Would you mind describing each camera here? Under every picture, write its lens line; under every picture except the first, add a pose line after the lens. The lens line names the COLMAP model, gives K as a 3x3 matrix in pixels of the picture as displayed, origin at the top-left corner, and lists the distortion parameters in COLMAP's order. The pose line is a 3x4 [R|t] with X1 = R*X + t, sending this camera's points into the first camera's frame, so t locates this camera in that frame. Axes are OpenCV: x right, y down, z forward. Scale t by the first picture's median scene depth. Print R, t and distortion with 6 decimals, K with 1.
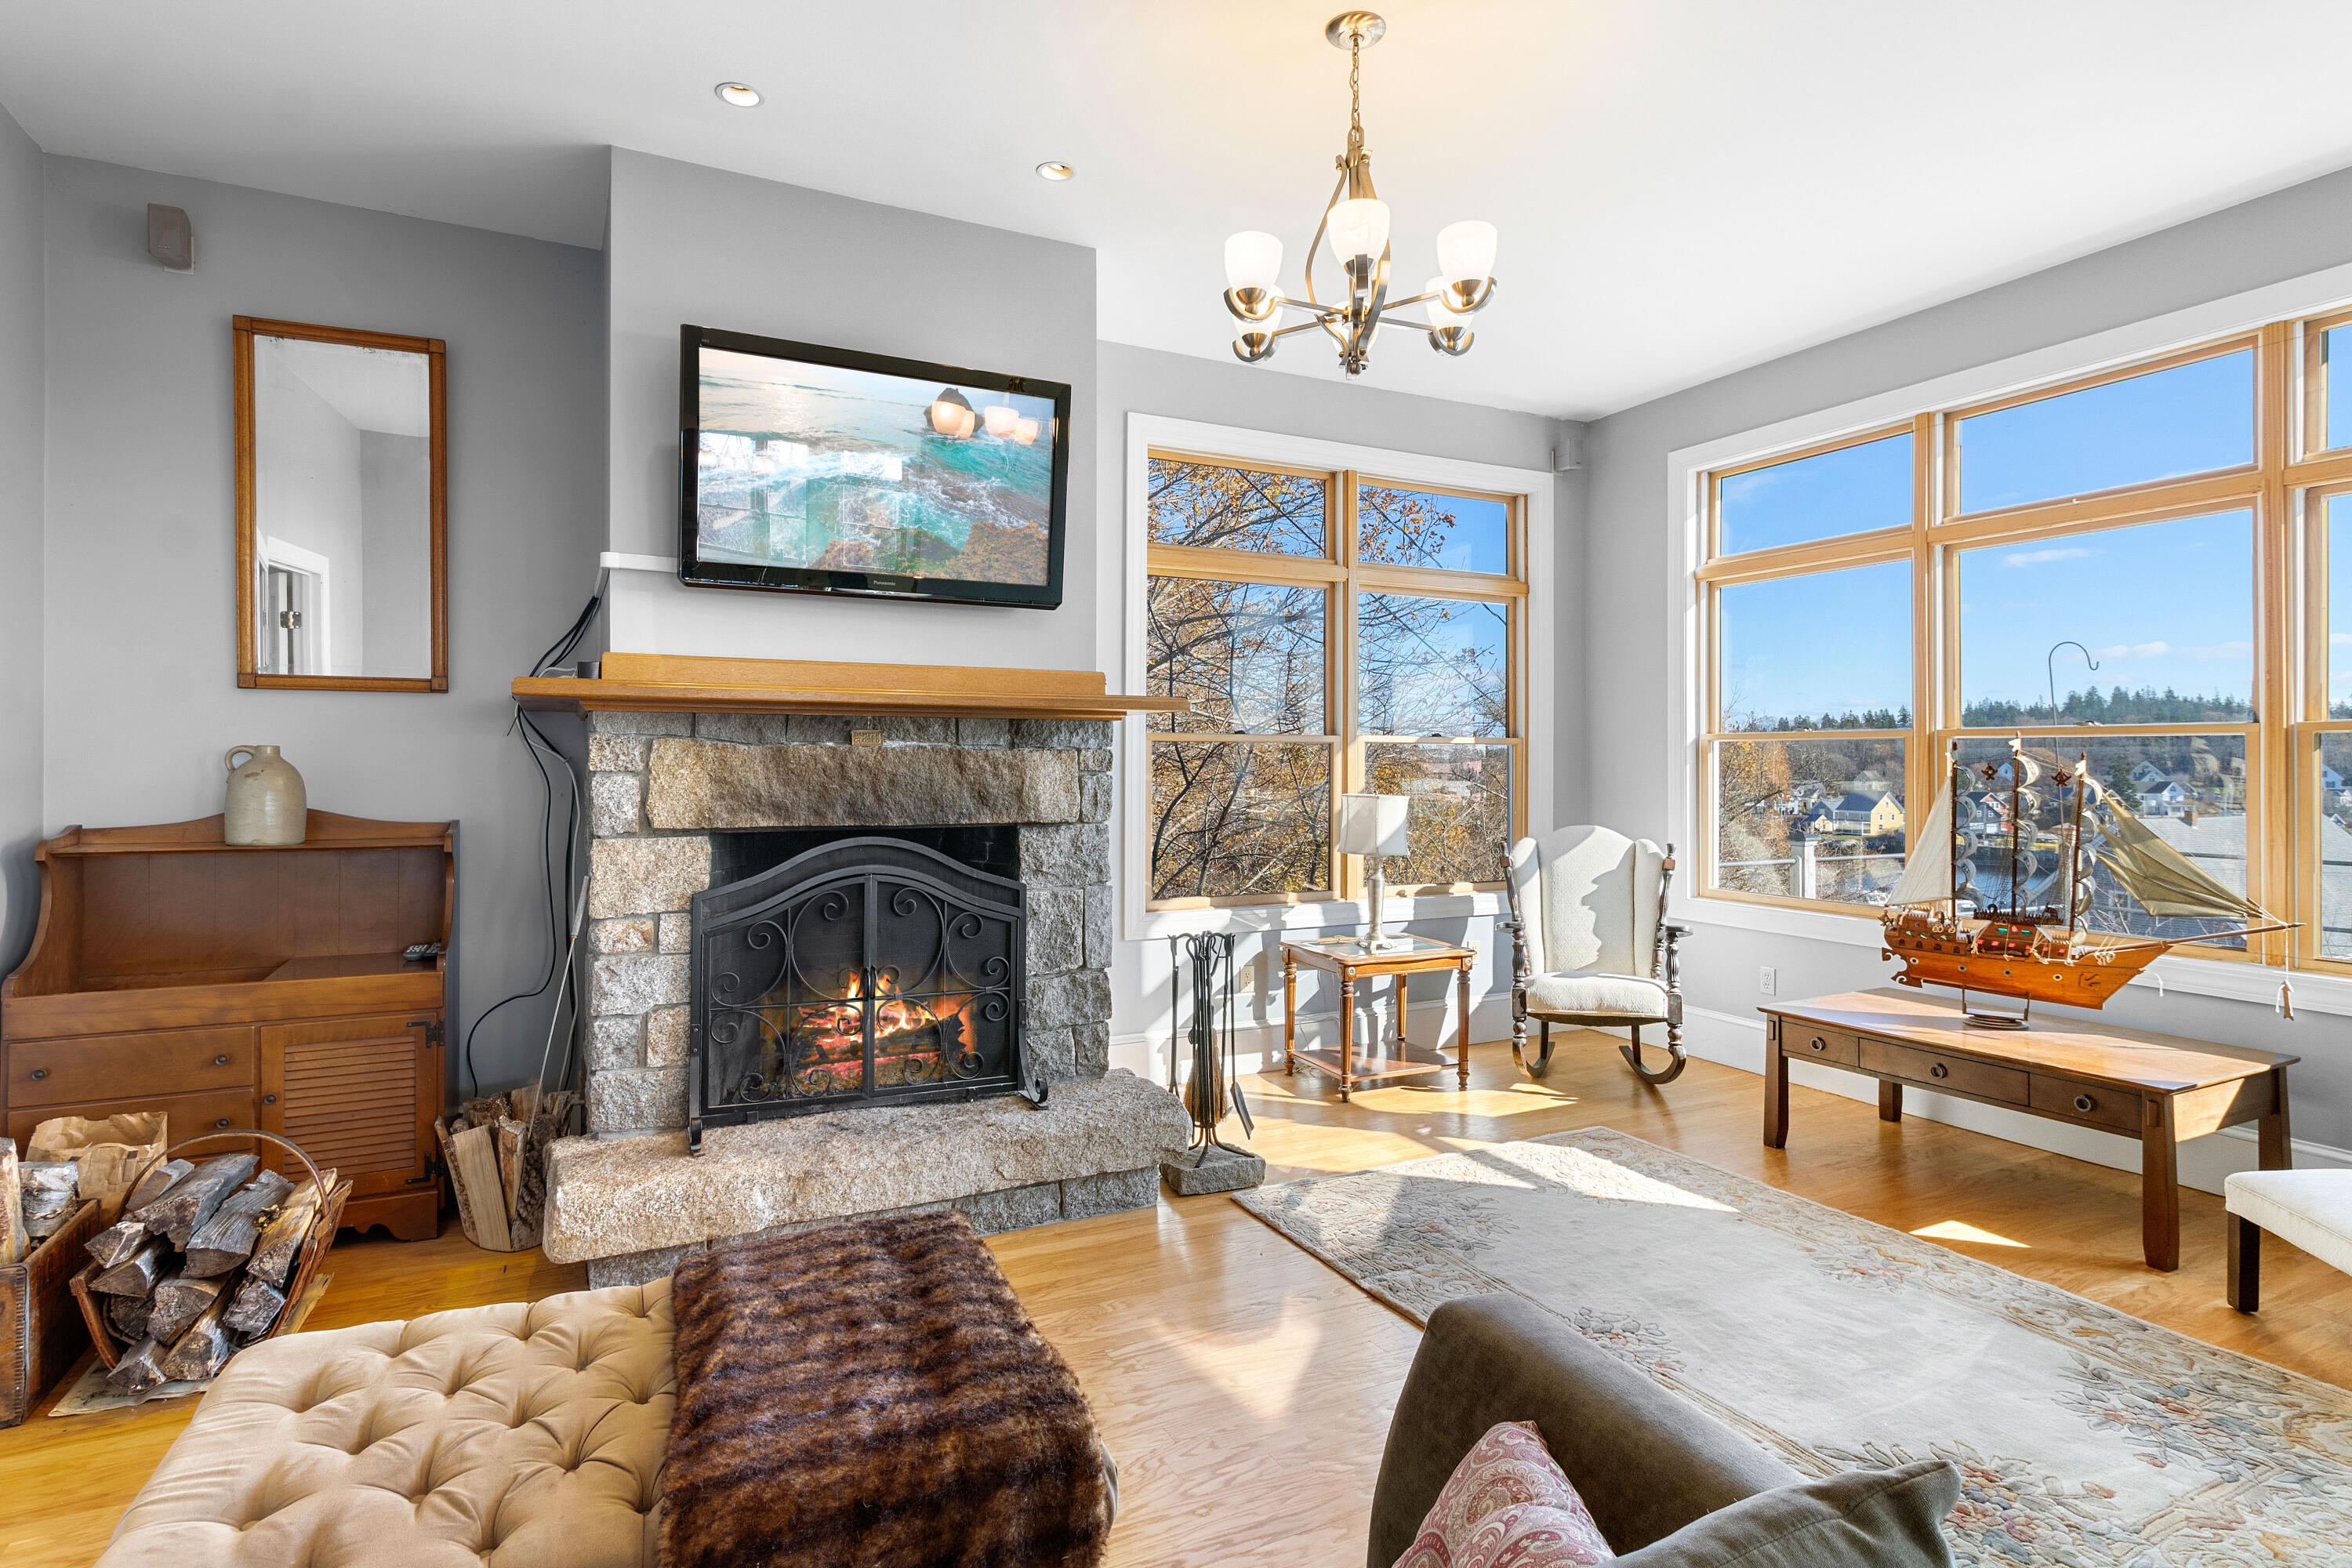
lens RADIAL K [[1170.4, 0, 1274.2], [0, 1170.4, 764.4], [0, 0, 1]] dist [0.008189, -0.001569]
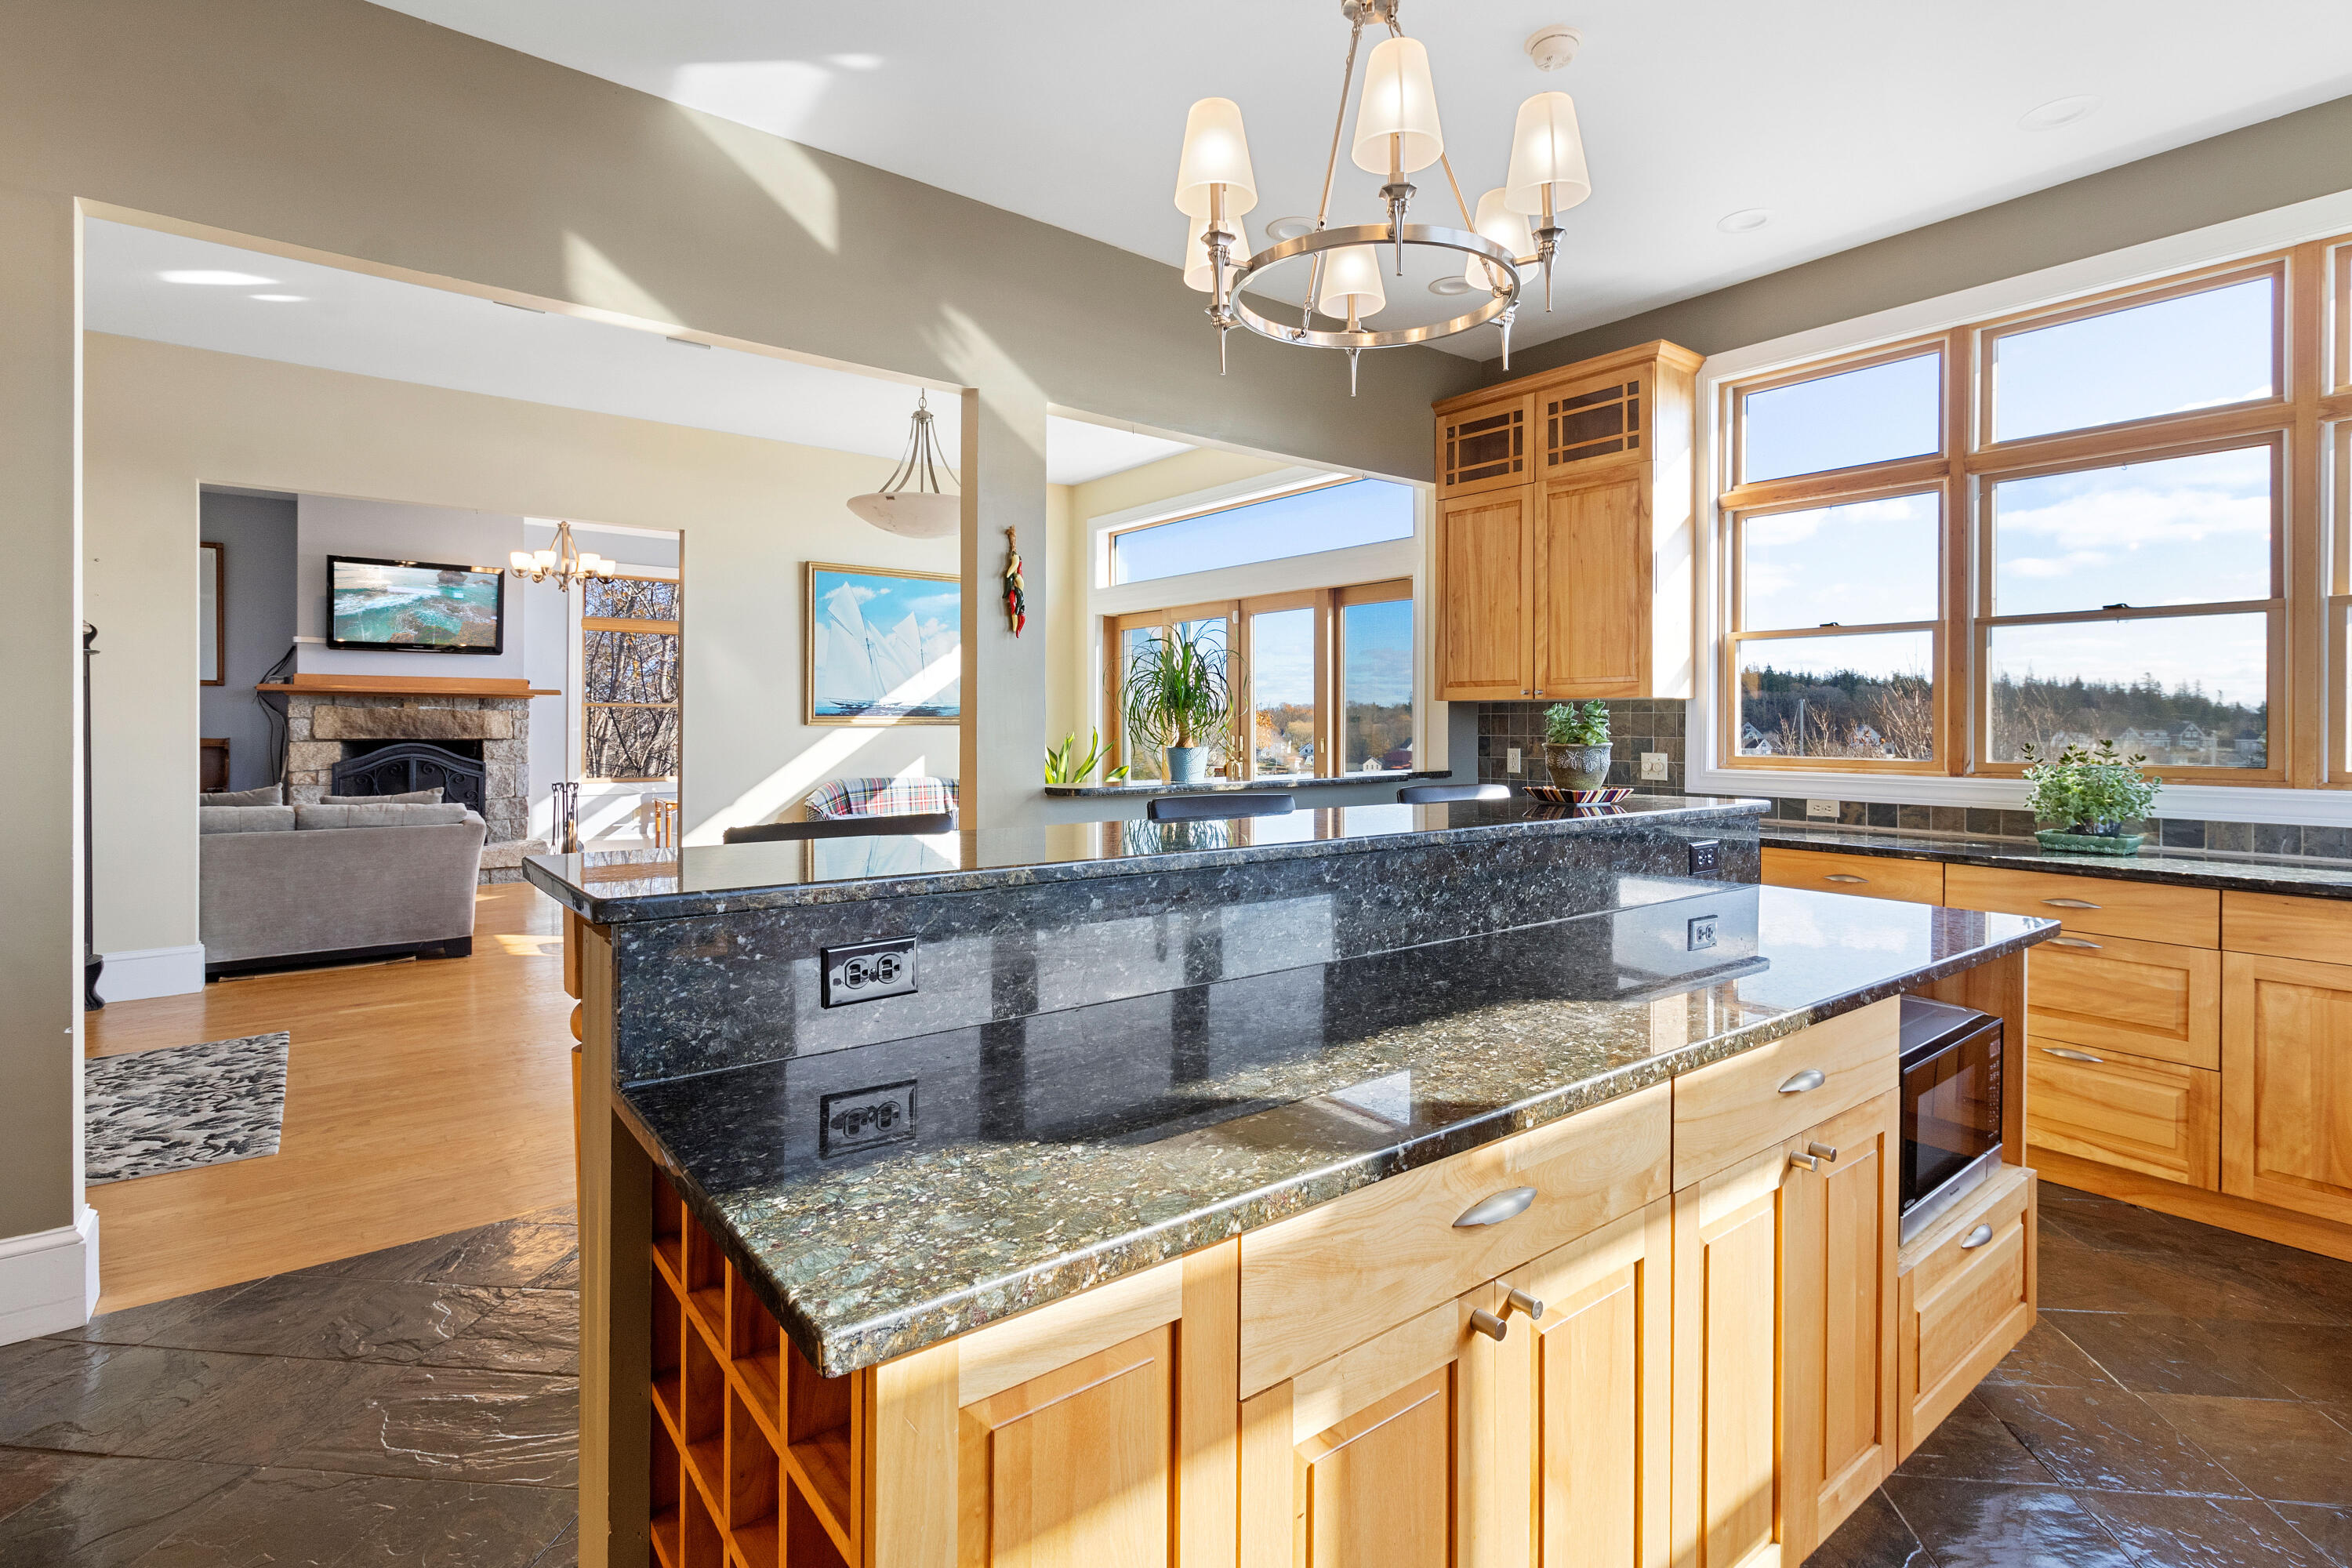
lens RADIAL K [[1123.2, 0, 1255.4], [0, 1123.2, 726.0], [0, 0, 1]] dist [0.012430, -0.000752]
pose [[0.979751, 0.003119, 0.200196, 1.026917], [-0.003901, 0.999986, 0.003510, 0.007733], [-0.200182, -0.004219, 0.979750, -1.911729]]
